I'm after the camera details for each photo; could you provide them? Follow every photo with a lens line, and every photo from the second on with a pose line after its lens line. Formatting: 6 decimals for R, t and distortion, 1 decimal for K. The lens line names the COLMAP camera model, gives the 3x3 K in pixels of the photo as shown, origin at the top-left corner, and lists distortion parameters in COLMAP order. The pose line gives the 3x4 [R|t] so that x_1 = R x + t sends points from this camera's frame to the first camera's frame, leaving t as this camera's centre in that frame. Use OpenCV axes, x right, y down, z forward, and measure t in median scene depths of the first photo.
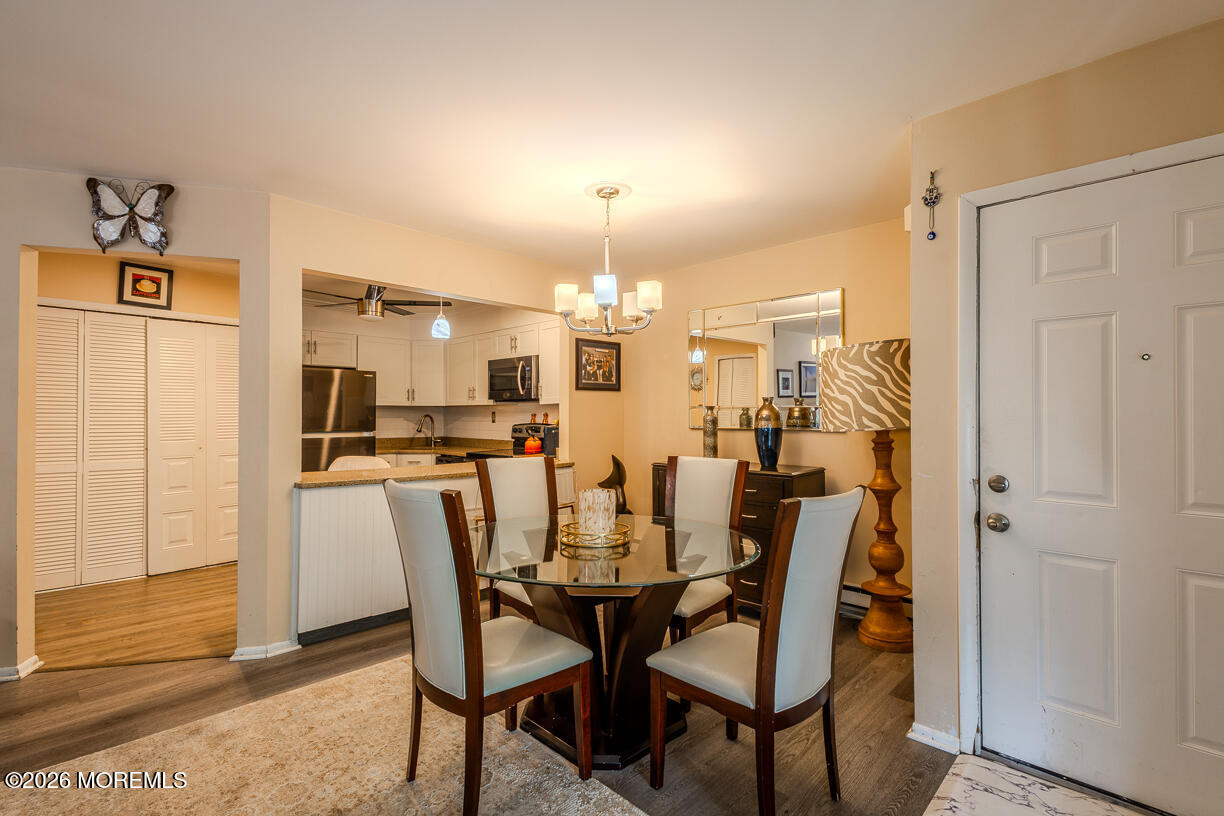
lens RADIAL K [[575.5, 0, 589.2], [0, 575.5, 408.4], [0, 0, 1]] dist [0.002072, 0.000424]
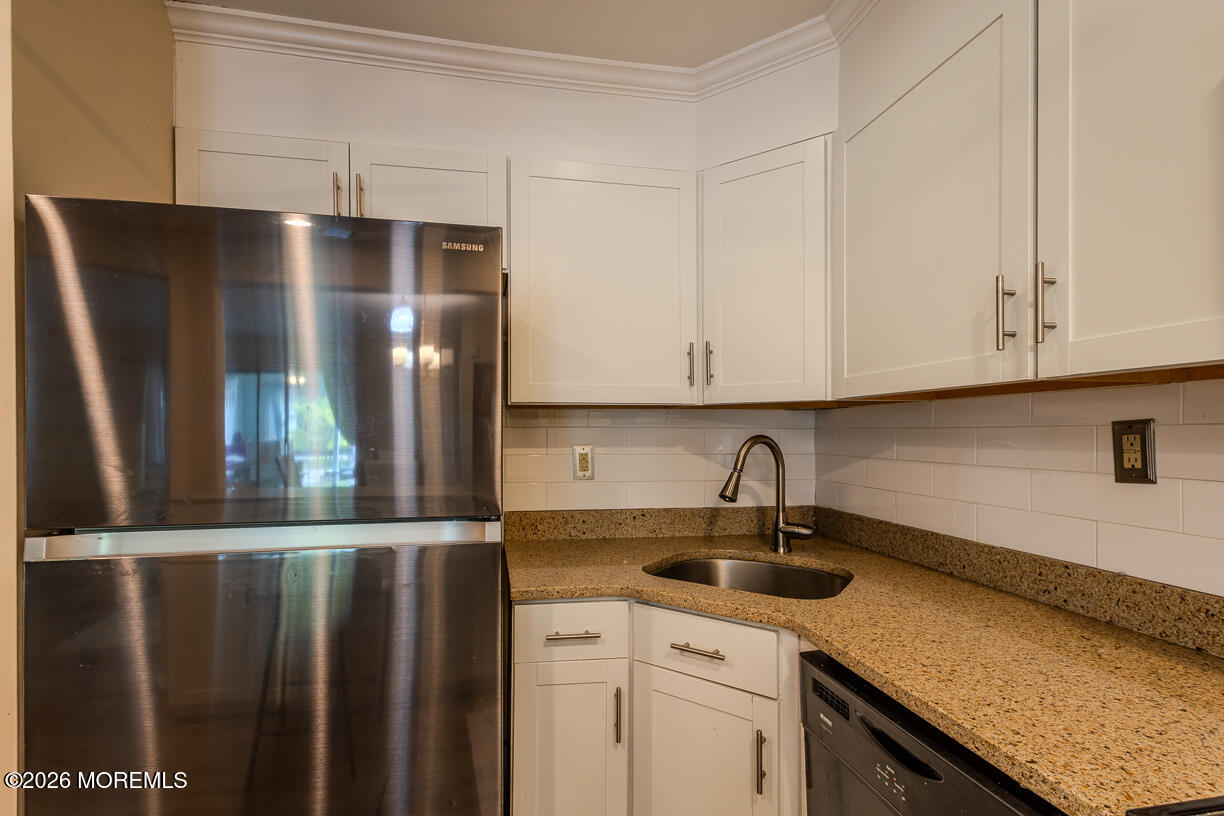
lens RADIAL K [[564.1, 0, 590.8], [0, 564.1, 433.3], [0, 0, 1]] dist [0.003475, 0.000298]
pose [[0.834150, -0.004066, -0.551523, -0.300124], [0.011496, 0.999884, 0.010015, 0.009068], [0.551418, -0.014695, 0.834099, 1.095308]]
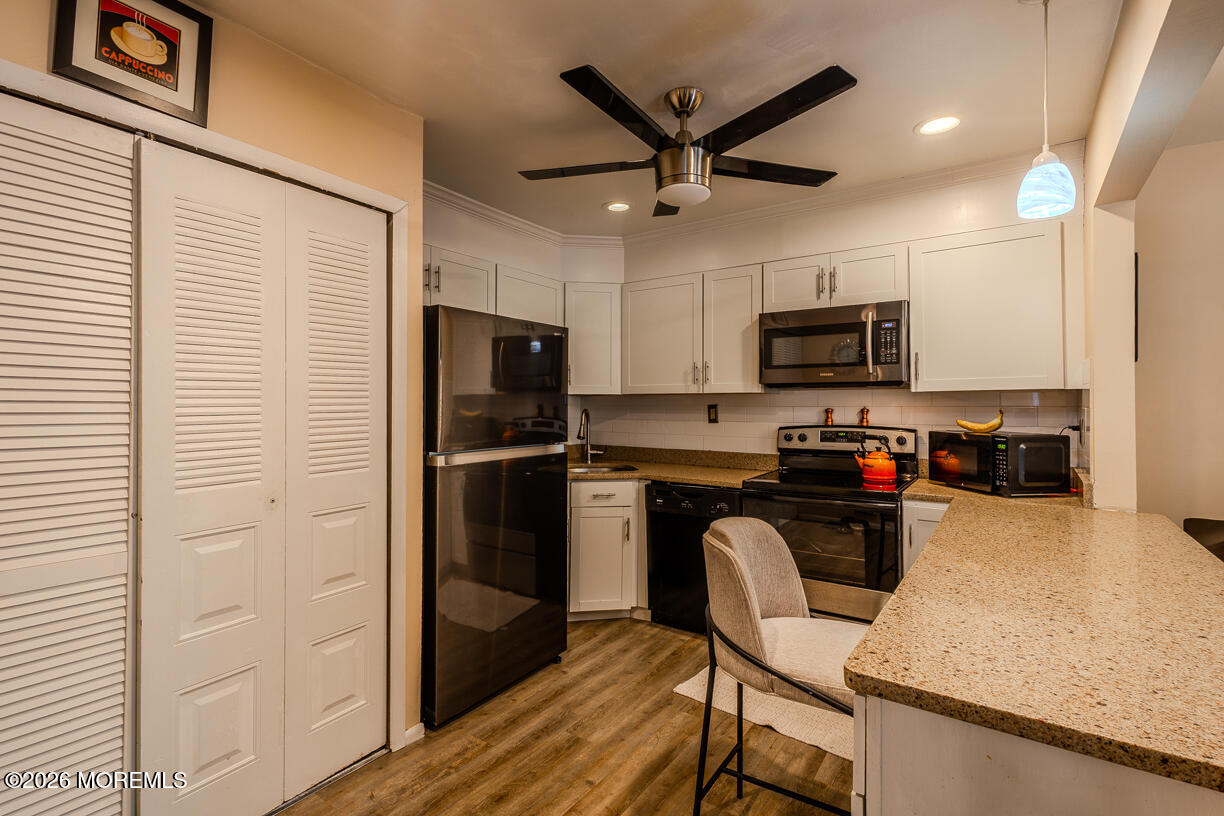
lens RADIAL K [[585.6, 0, 594.7], [0, 585.6, 396.1], [0, 0, 1]] dist [0.008014, 0.000045]
pose [[0.981645, 0.002494, 0.190701, -0.577196], [-0.001935, 0.999993, -0.003115, -0.001104], [-0.190708, 0.002689, 0.981643, 0.612463]]
